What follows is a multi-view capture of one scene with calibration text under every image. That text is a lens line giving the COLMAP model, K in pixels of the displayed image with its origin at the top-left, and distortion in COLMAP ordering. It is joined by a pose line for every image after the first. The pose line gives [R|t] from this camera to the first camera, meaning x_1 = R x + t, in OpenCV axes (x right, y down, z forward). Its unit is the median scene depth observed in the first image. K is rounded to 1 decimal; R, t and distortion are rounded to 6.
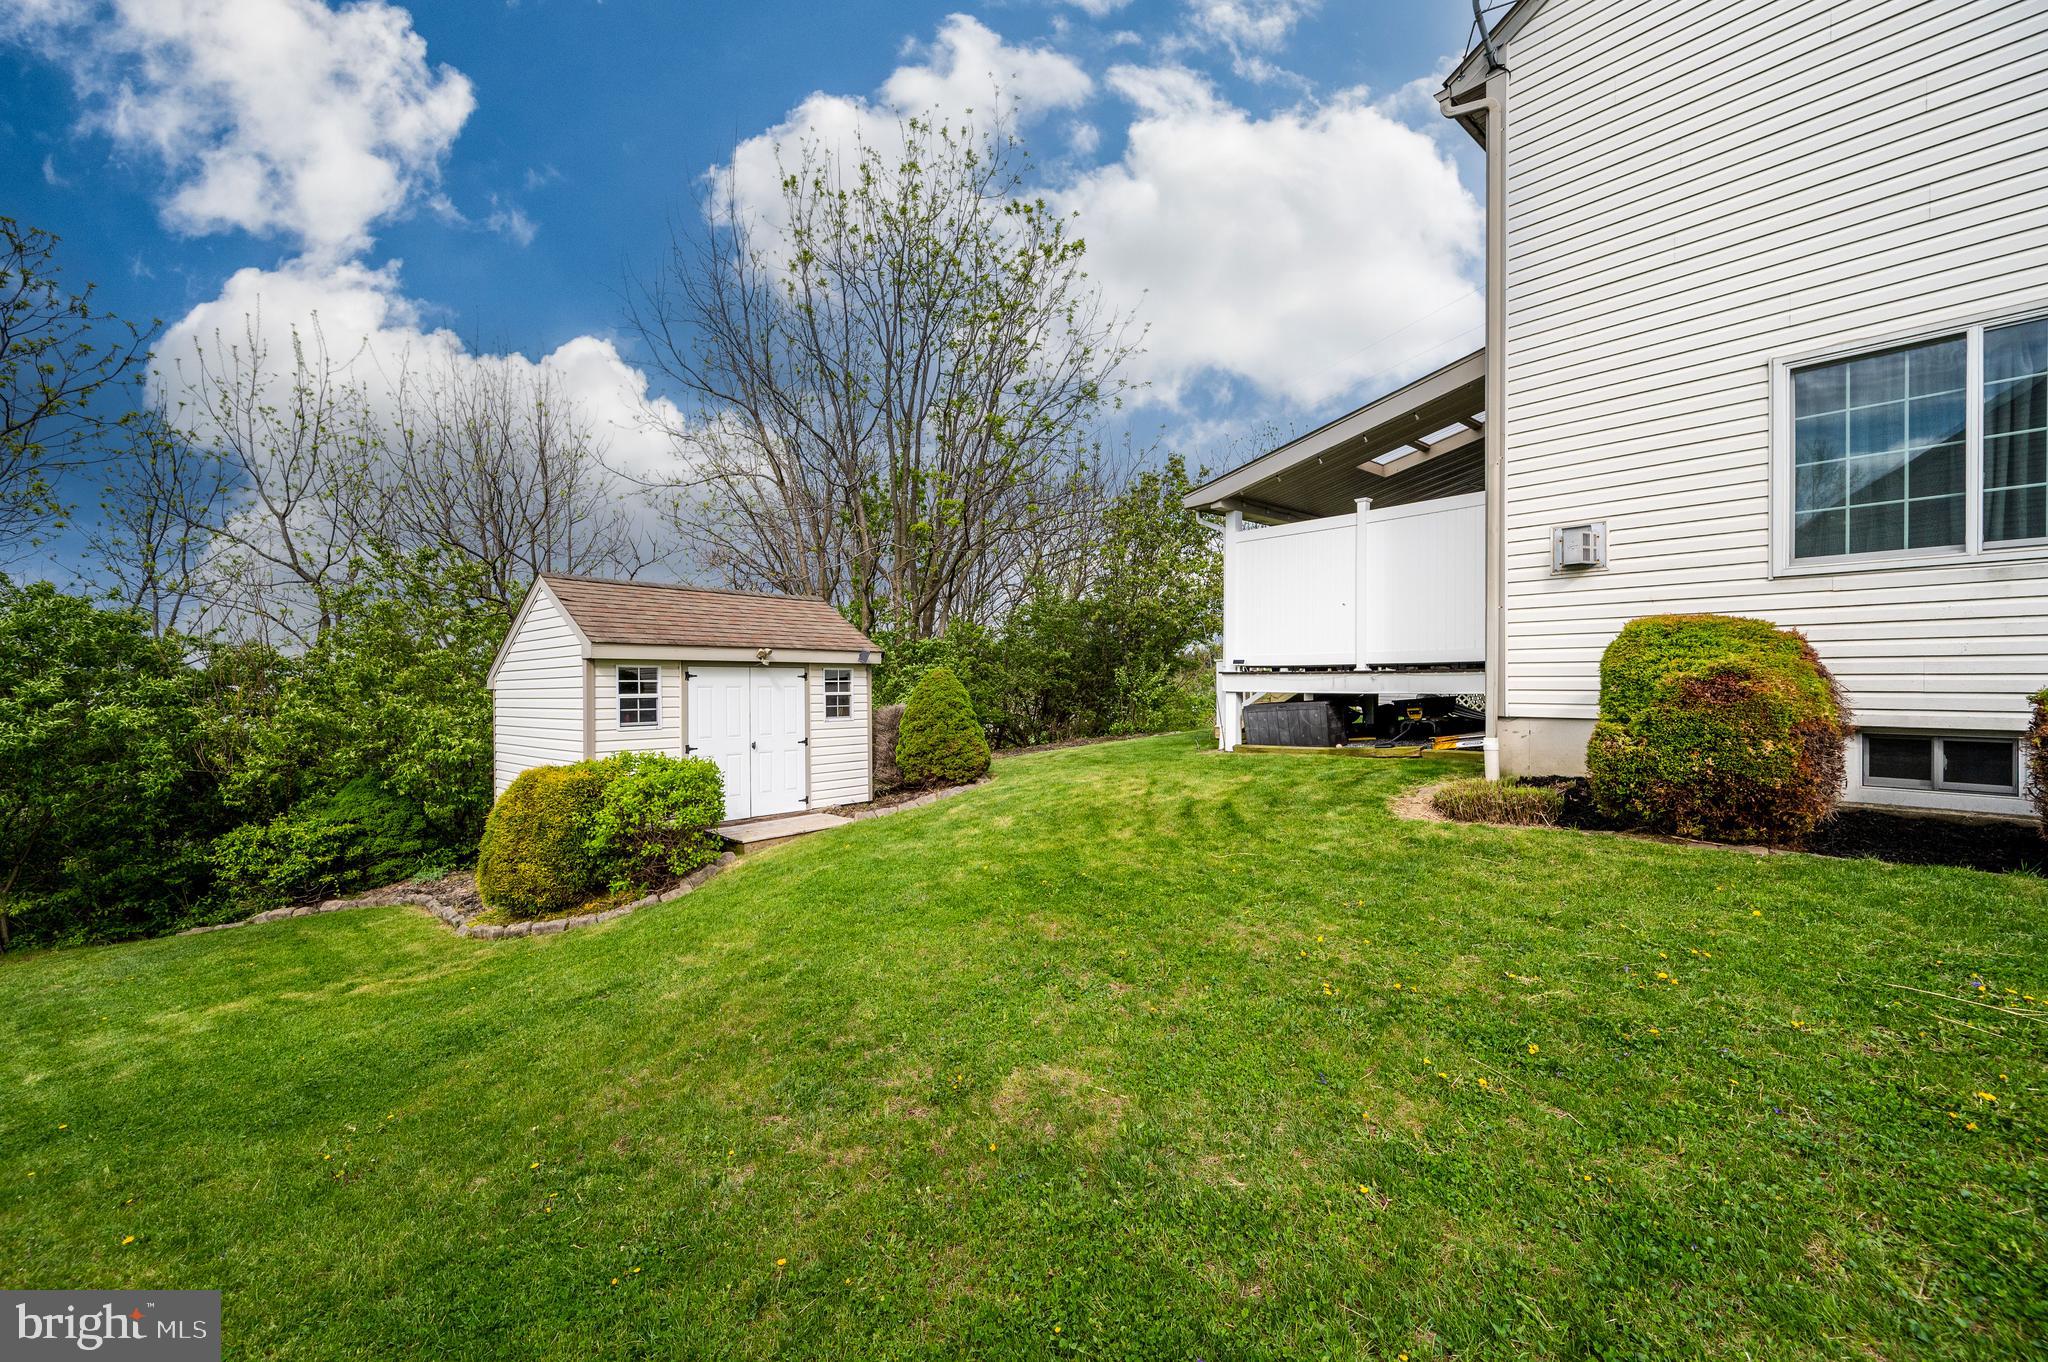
lens RADIAL K [[810.9, 0, 1031.5], [0, 810.9, 687.6], [0, 0, 1]] dist [-0.001757, -0.000233]
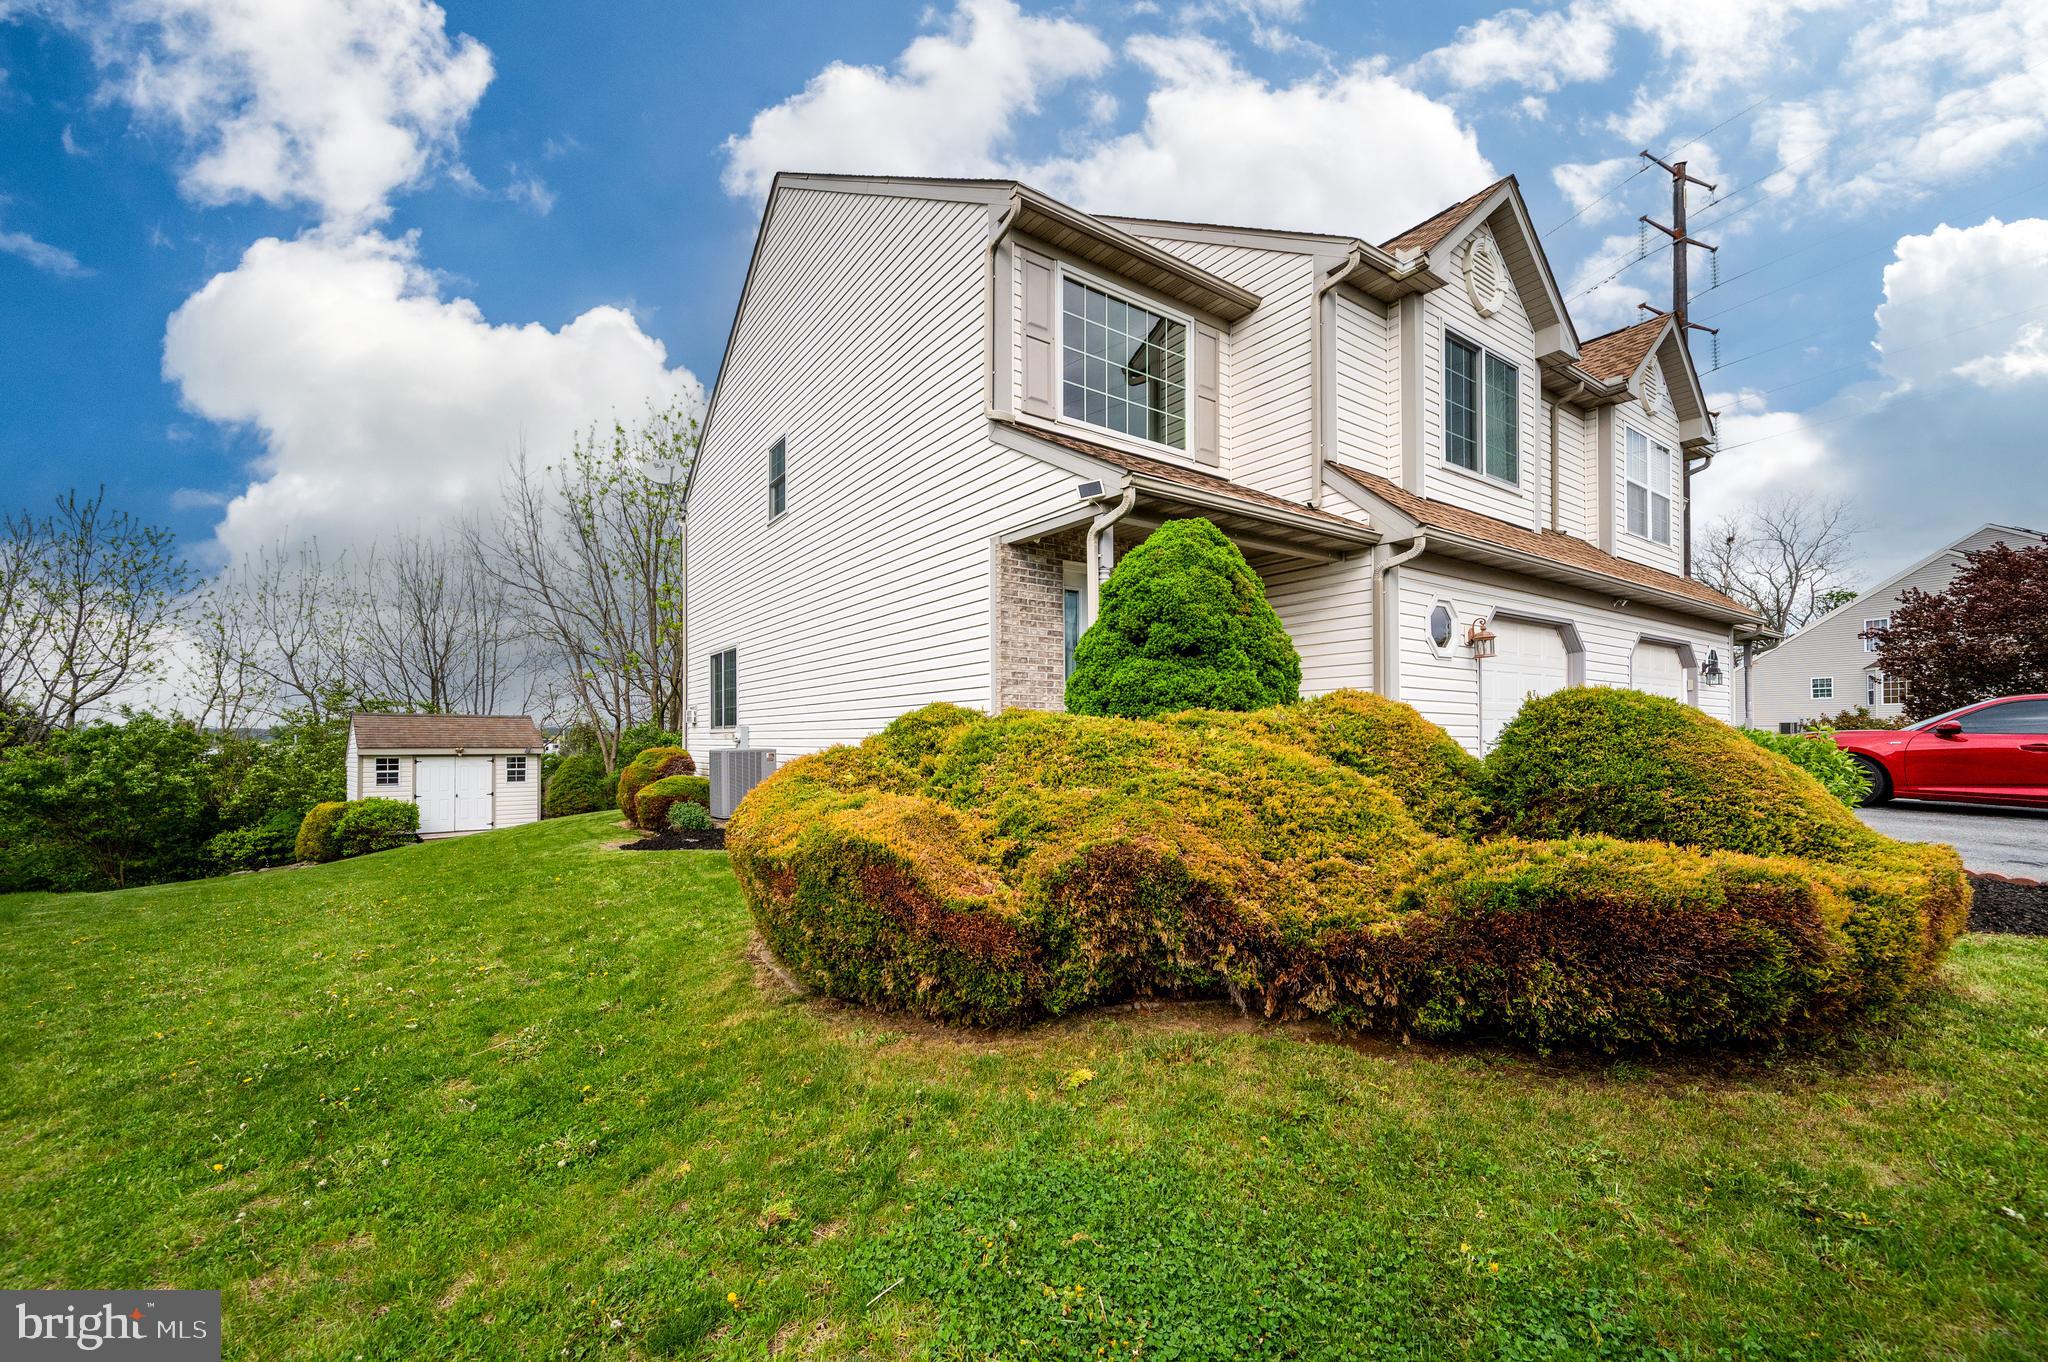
lens RADIAL K [[800.0, 0, 1029.2], [0, 800.0, 733.2], [0, 0, 1]] dist [-0.000273, 0.000104]
pose [[0.995096, -0.002803, -0.098878, 1.229024], [0.000399, 0.999704, -0.024321, -0.033981], [0.098916, 0.024162, 0.994802, -0.819538]]
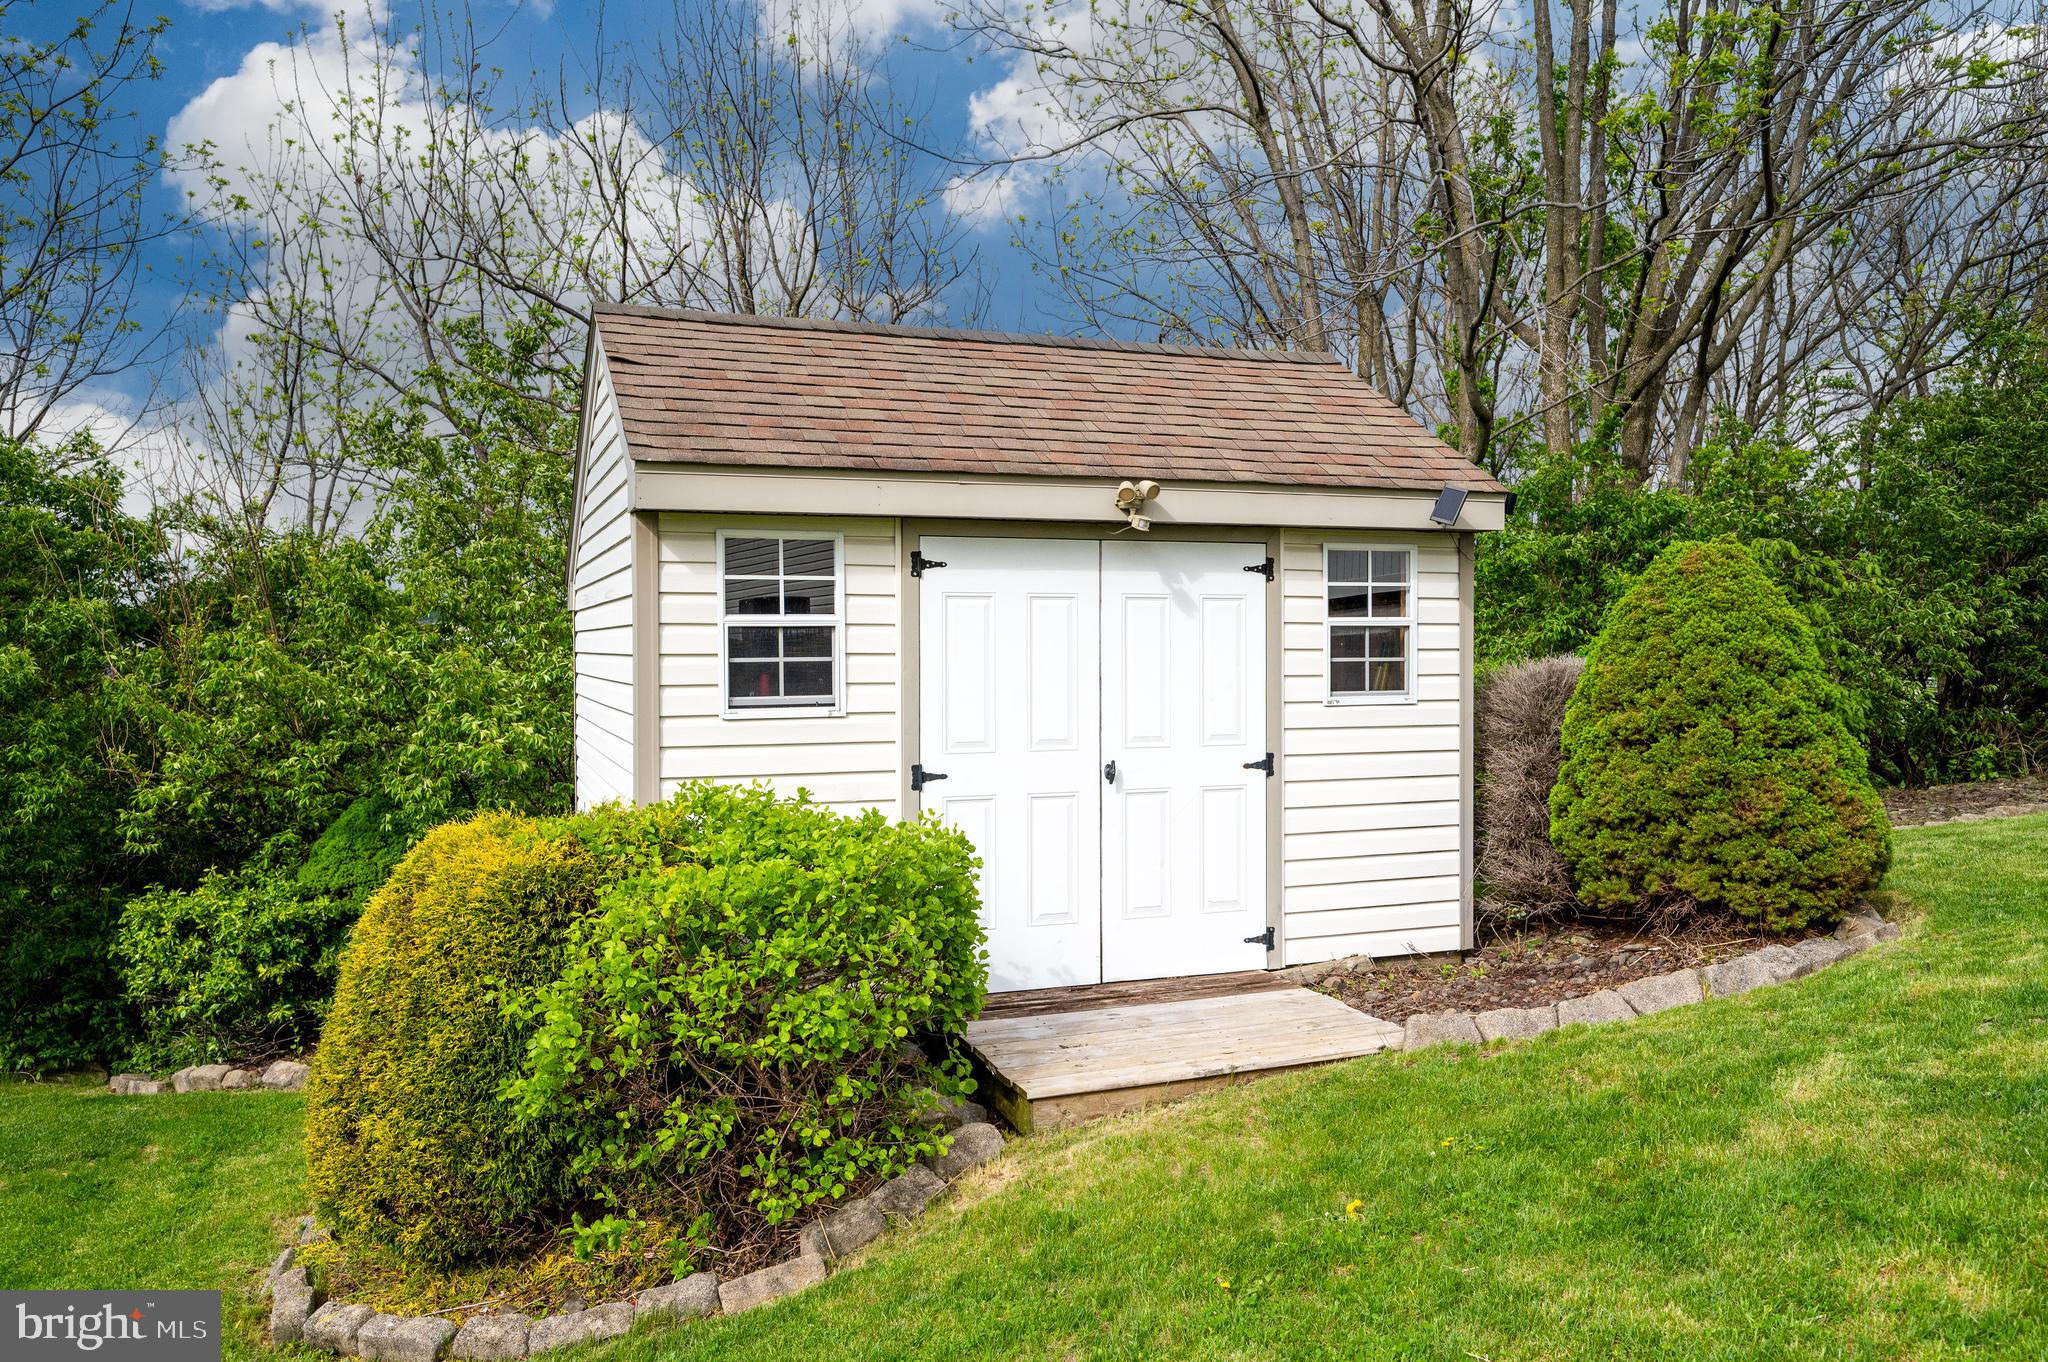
lens RADIAL K [[1467.3, 0, 1020.2], [0, 1467.3, 671.9], [0, 0, 1]] dist [-0.000968, -0.001638]
pose [[0.875078, 0.015115, -0.483745, -0.077215], [-0.003390, 0.999679, 0.025103, 0.013858], [0.483969, -0.020327, 0.874849, 0.429893]]
